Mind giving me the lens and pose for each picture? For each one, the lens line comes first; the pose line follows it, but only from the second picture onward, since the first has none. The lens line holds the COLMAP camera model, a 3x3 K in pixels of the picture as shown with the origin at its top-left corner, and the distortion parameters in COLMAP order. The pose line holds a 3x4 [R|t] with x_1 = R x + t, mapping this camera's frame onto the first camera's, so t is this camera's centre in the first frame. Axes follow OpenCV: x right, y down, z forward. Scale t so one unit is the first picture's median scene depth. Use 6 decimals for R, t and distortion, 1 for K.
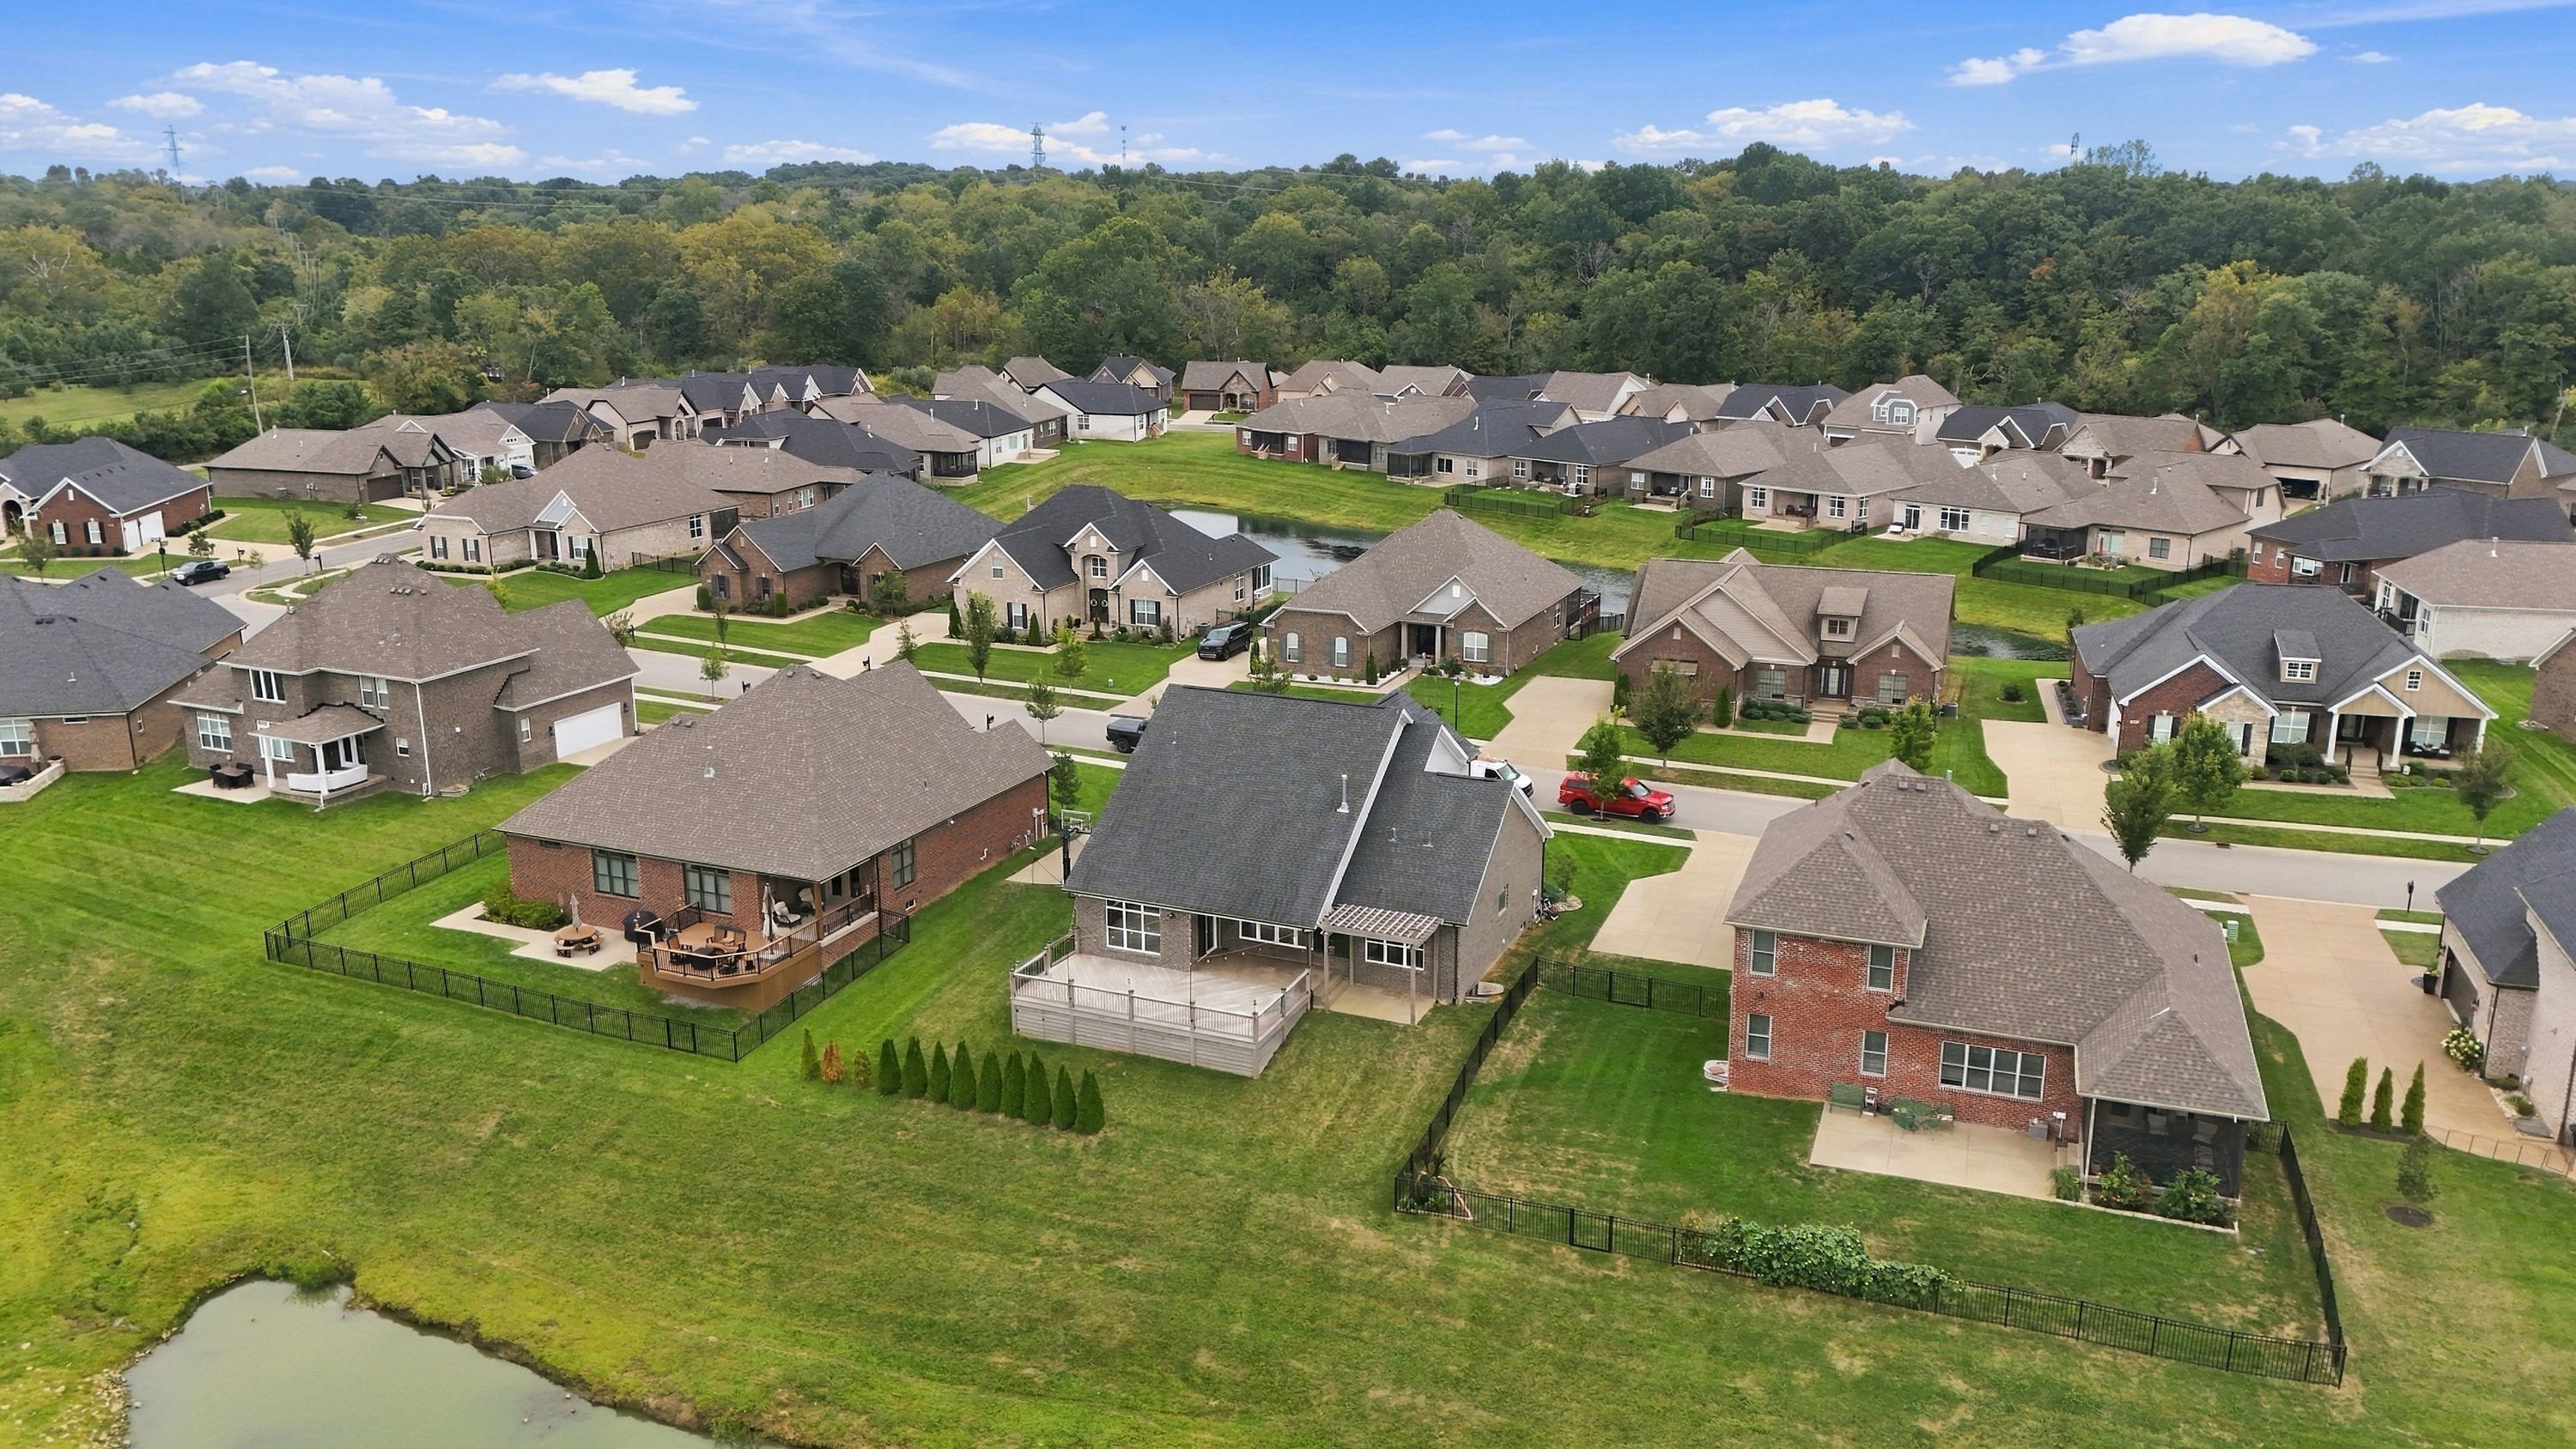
lens RADIAL K [[1889.8, 0, 1286.8], [0, 1889.8, 741.9], [0, 0, 1]] dist [0.087774, -0.084238]
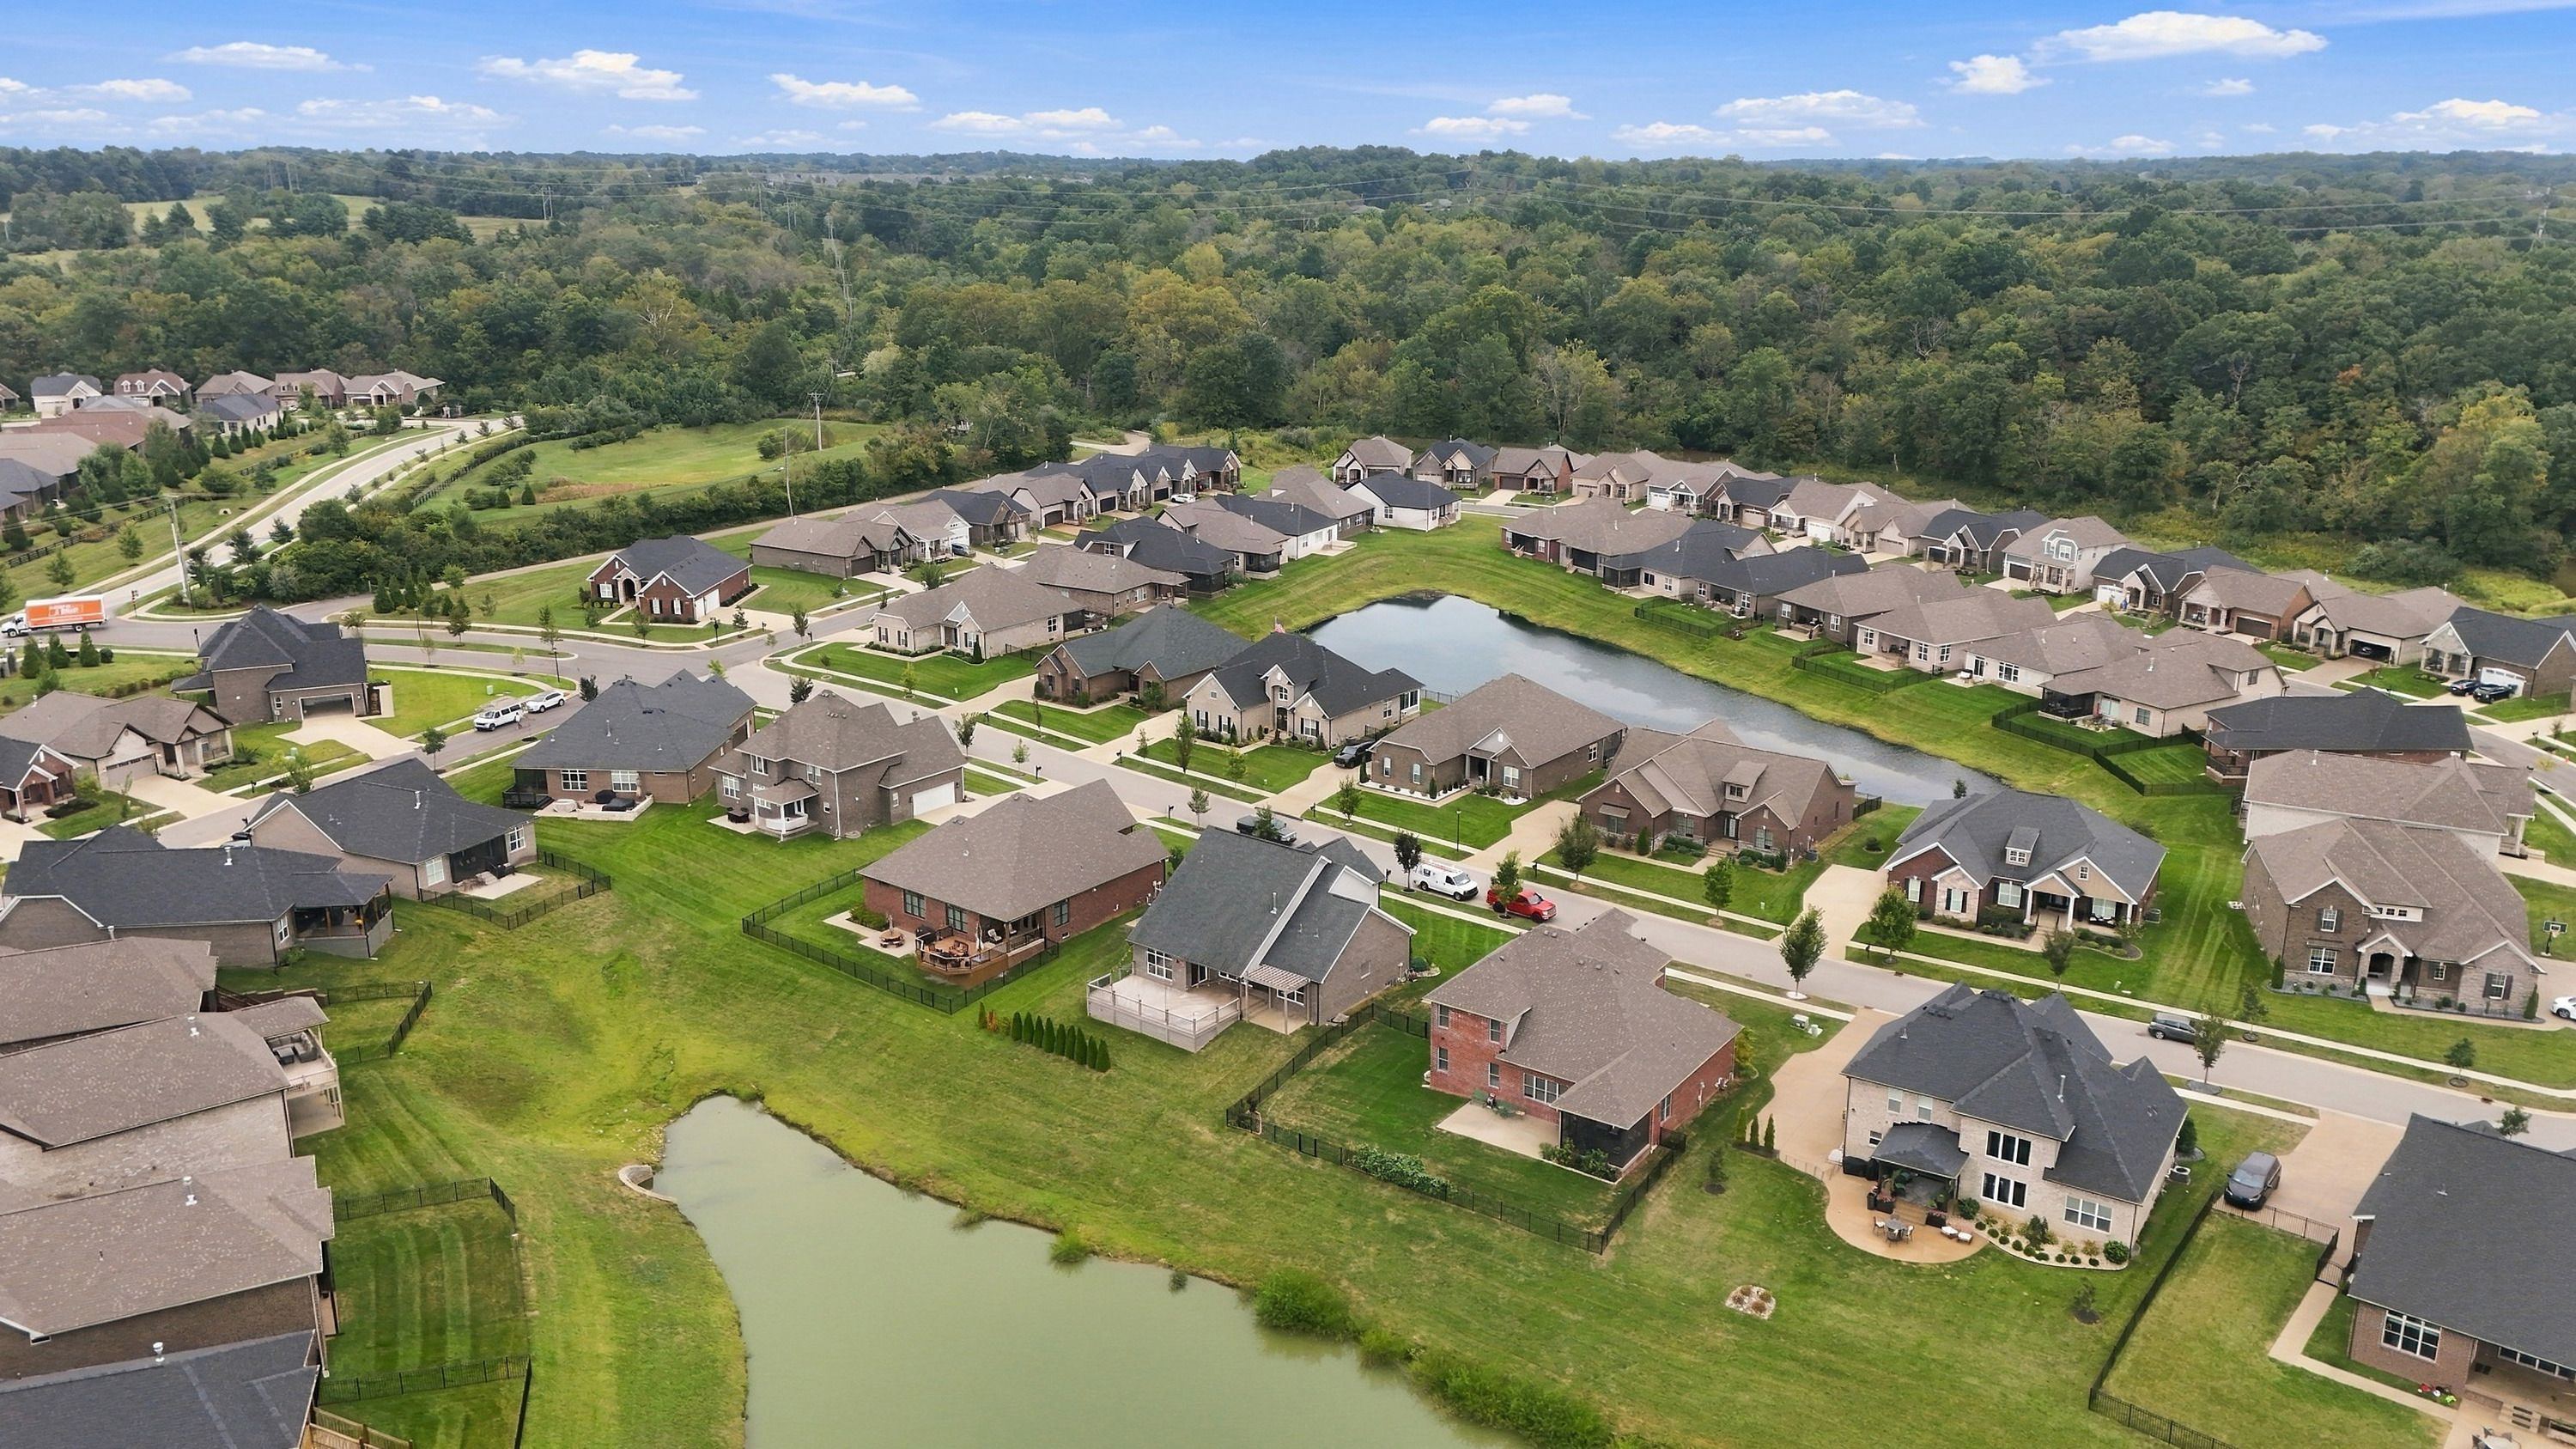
lens RADIAL K [[1901.9, 0, 1288.0], [0, 1901.9, 724.5], [0, 0, 1]] dist [0.117240, -0.144259]
pose [[0.969020, 0.071644, -0.236361, 0.299345], [-0.068614, 0.997422, 0.021033, -0.118581], [0.237258, -0.004164, 0.971438, -0.502454]]
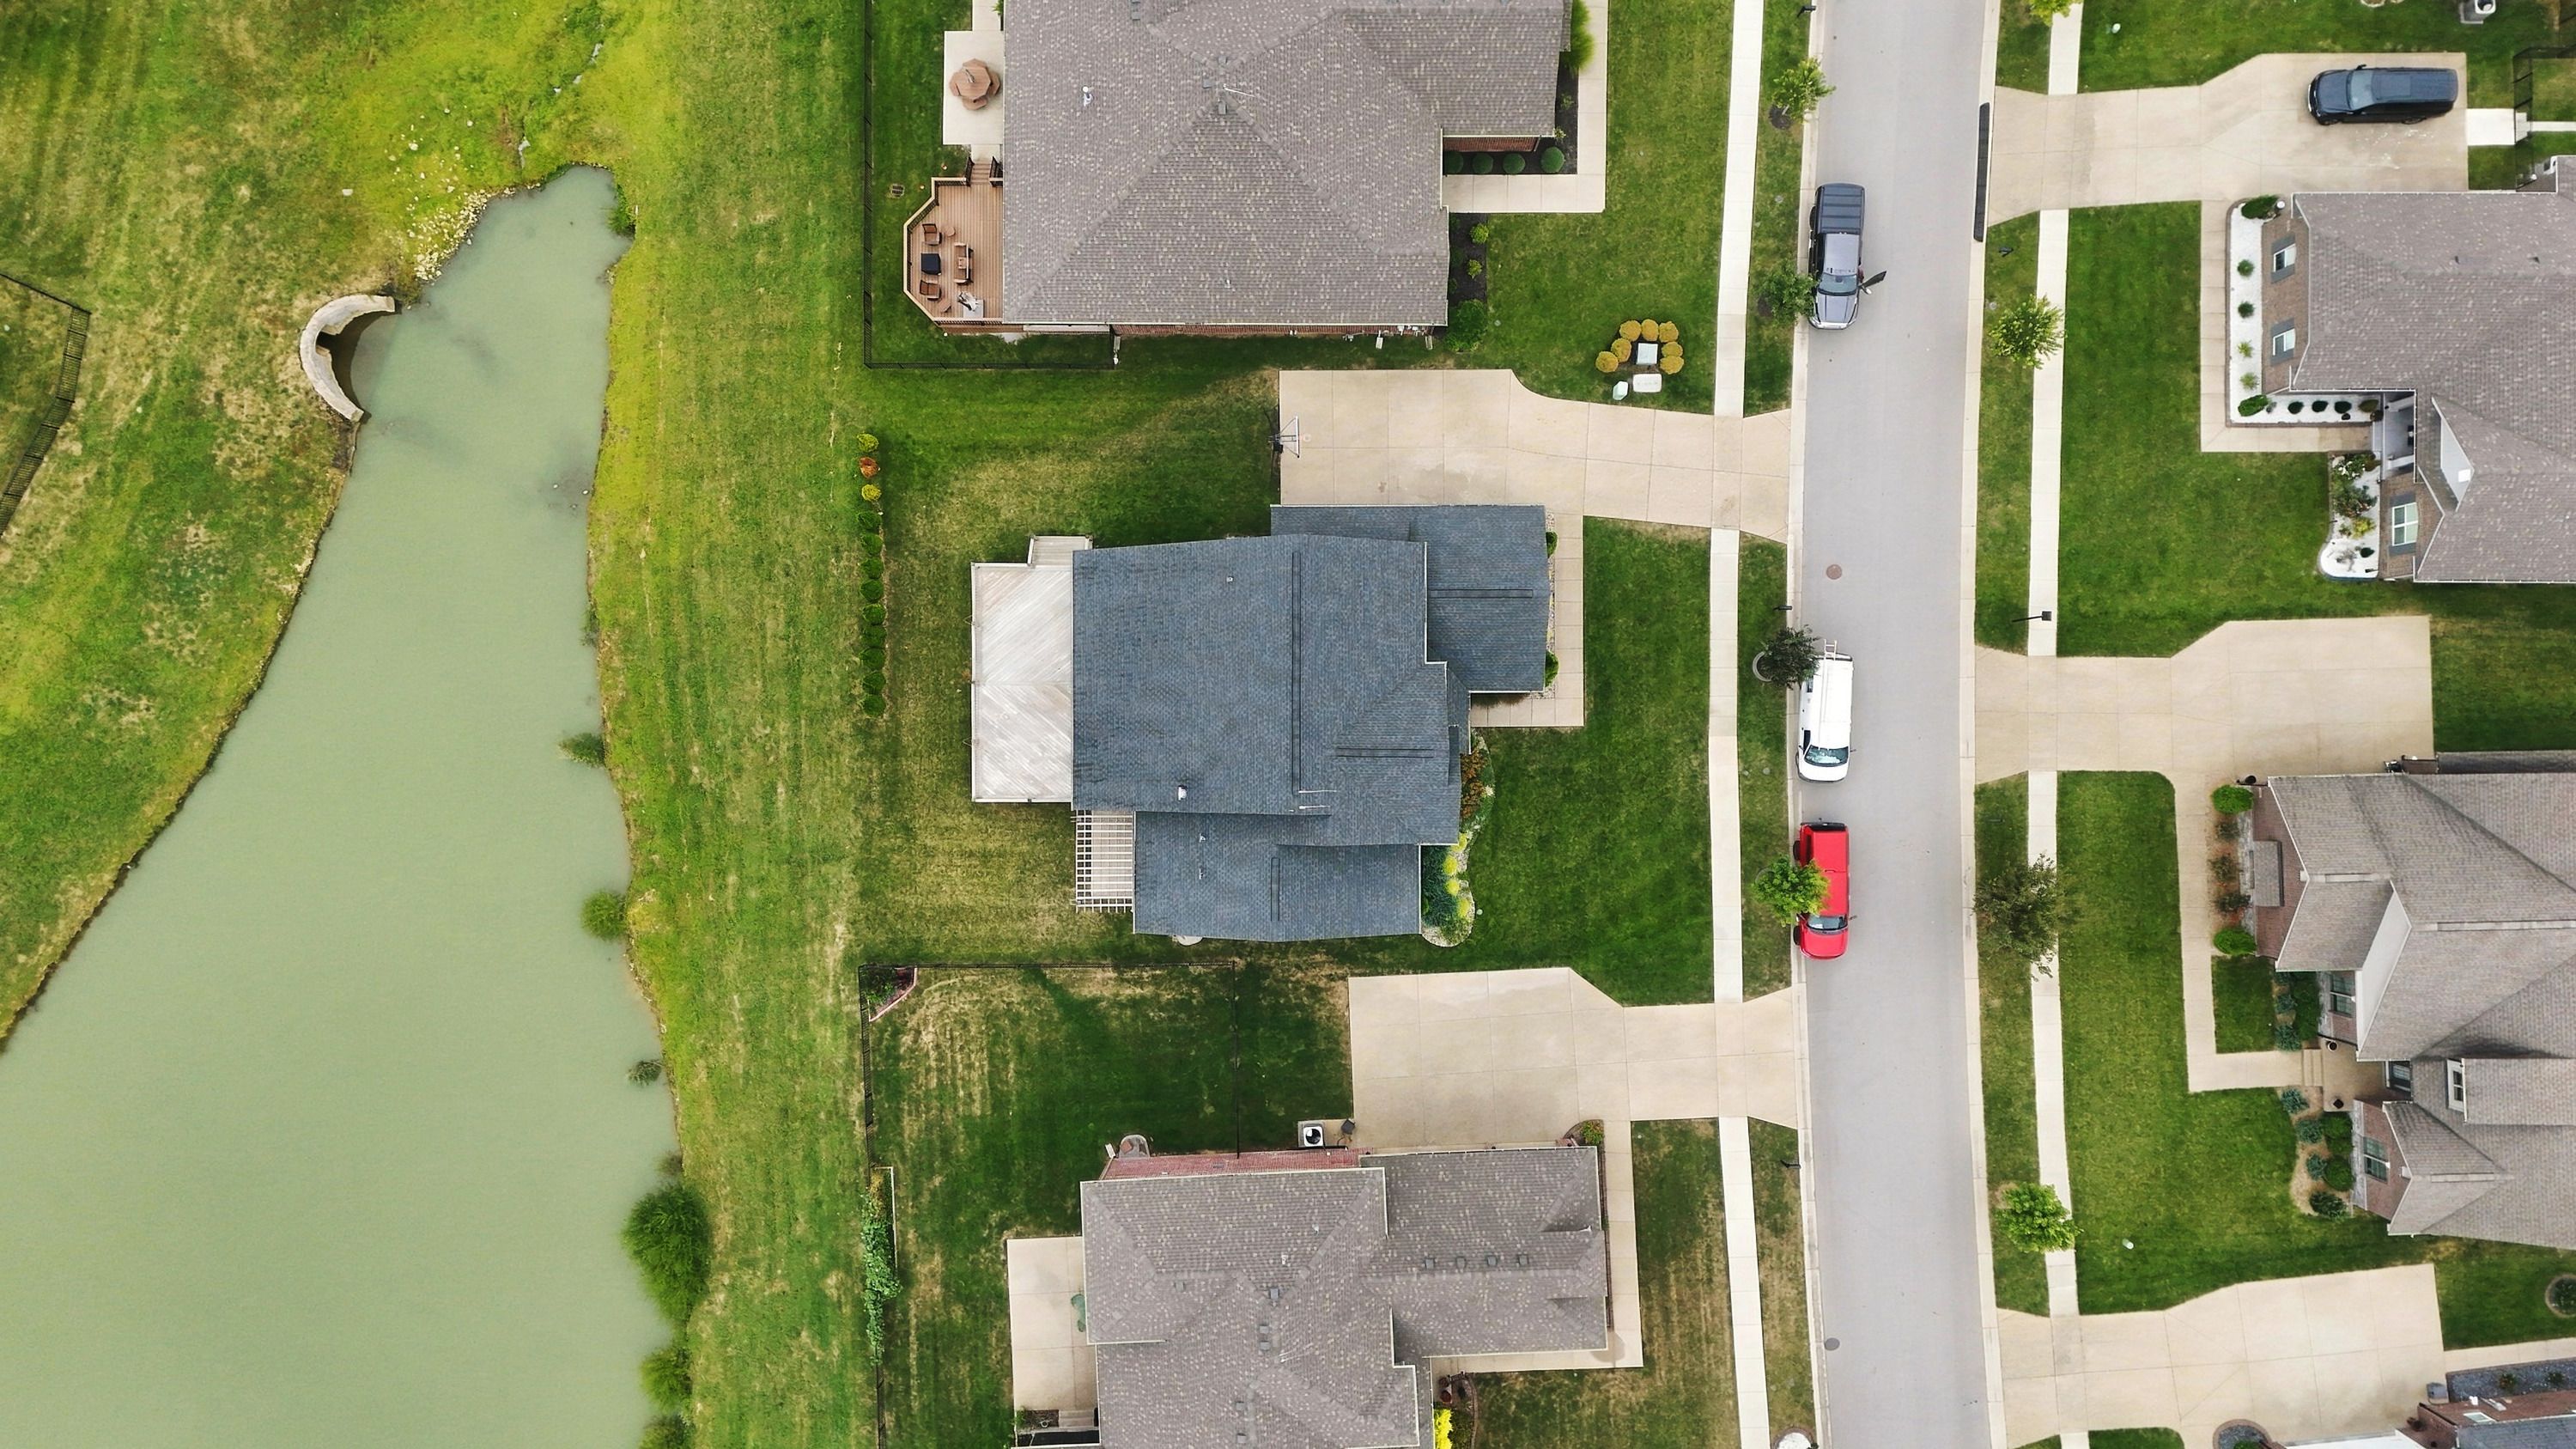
lens RADIAL K [[1918.7, 0, 1292.1], [0, 1918.7, 731.1], [0, 0, 1]] dist [0.084421, -0.080071]
pose [[0.403019, 0.915122, -0.011284, 0.022488], [-0.235161, 0.115464, 0.965074, -0.631971], [0.884463, -0.386289, 0.261735, 0.512325]]
